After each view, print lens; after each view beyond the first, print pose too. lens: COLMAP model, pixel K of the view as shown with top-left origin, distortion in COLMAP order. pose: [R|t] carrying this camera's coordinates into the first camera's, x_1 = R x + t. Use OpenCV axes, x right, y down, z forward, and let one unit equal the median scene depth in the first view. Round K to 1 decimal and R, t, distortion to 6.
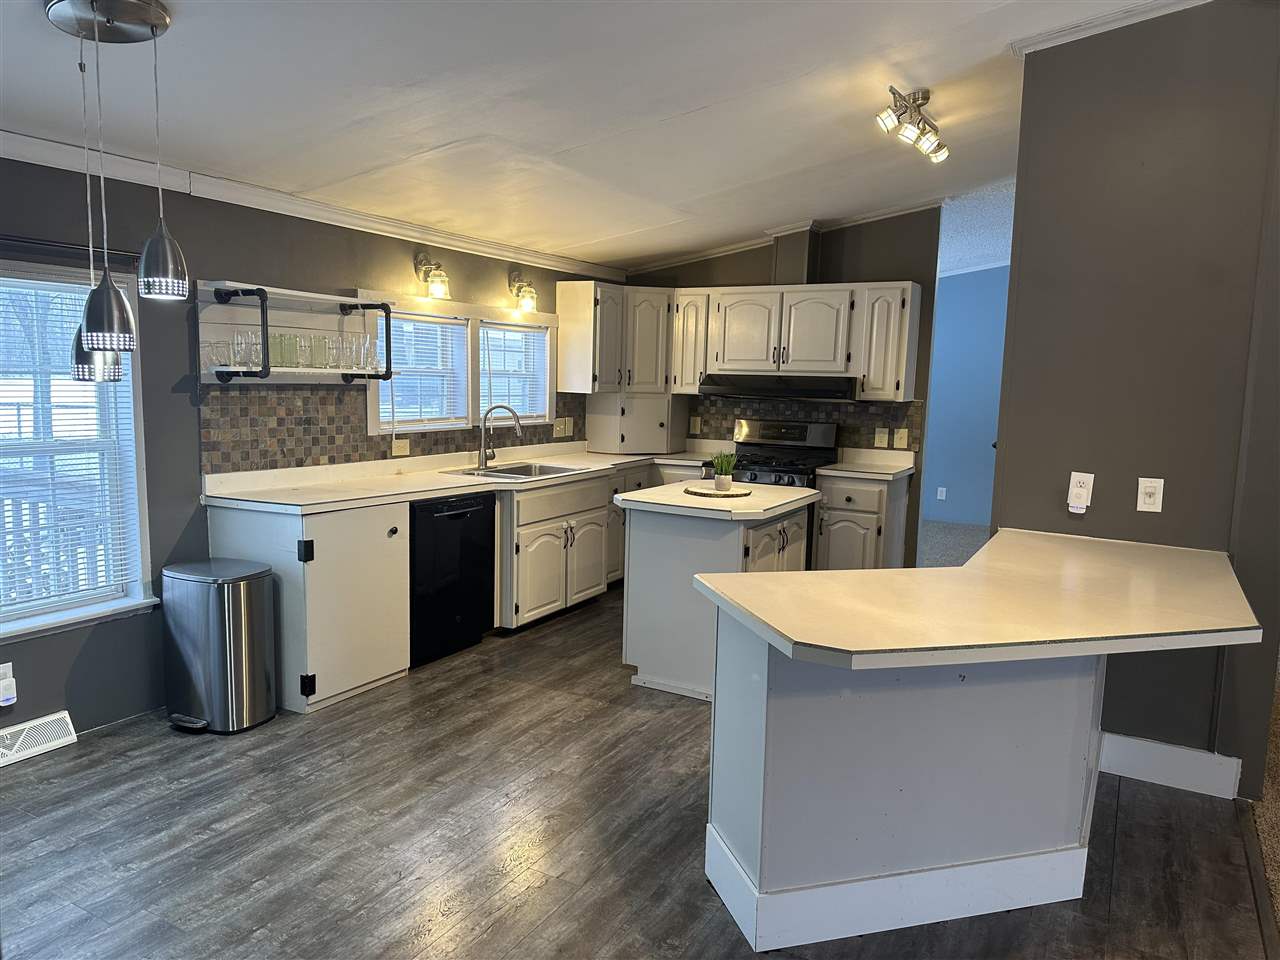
lens RADIAL K [[900.2, 0, 642.0], [0, 900.2, 499.7], [0, 0, 1]] dist [0.112314, -0.188464]
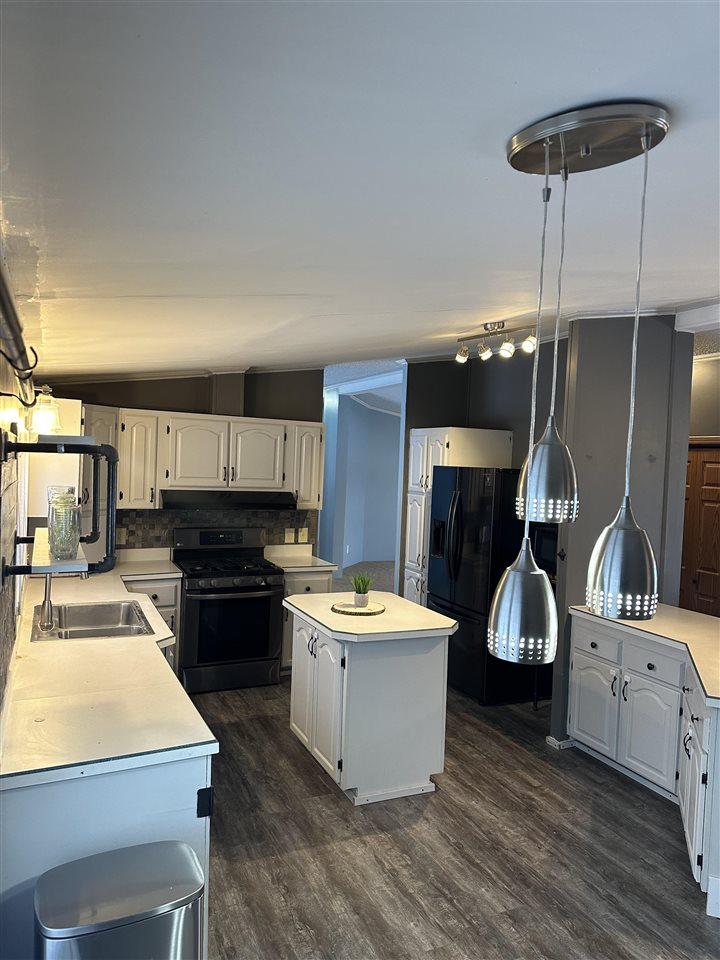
lens RADIAL K [[675.2, 0, 360.0], [0, 675.2, 480.0], [0, 0, 1]] dist [0.112314, -0.188464]
pose [[0.586613, -0.024464, 0.809498, -0.465510], [0.090143, 0.995305, -0.035244, -0.106147], [-0.804835, 0.093645, 0.586064, 0.348344]]
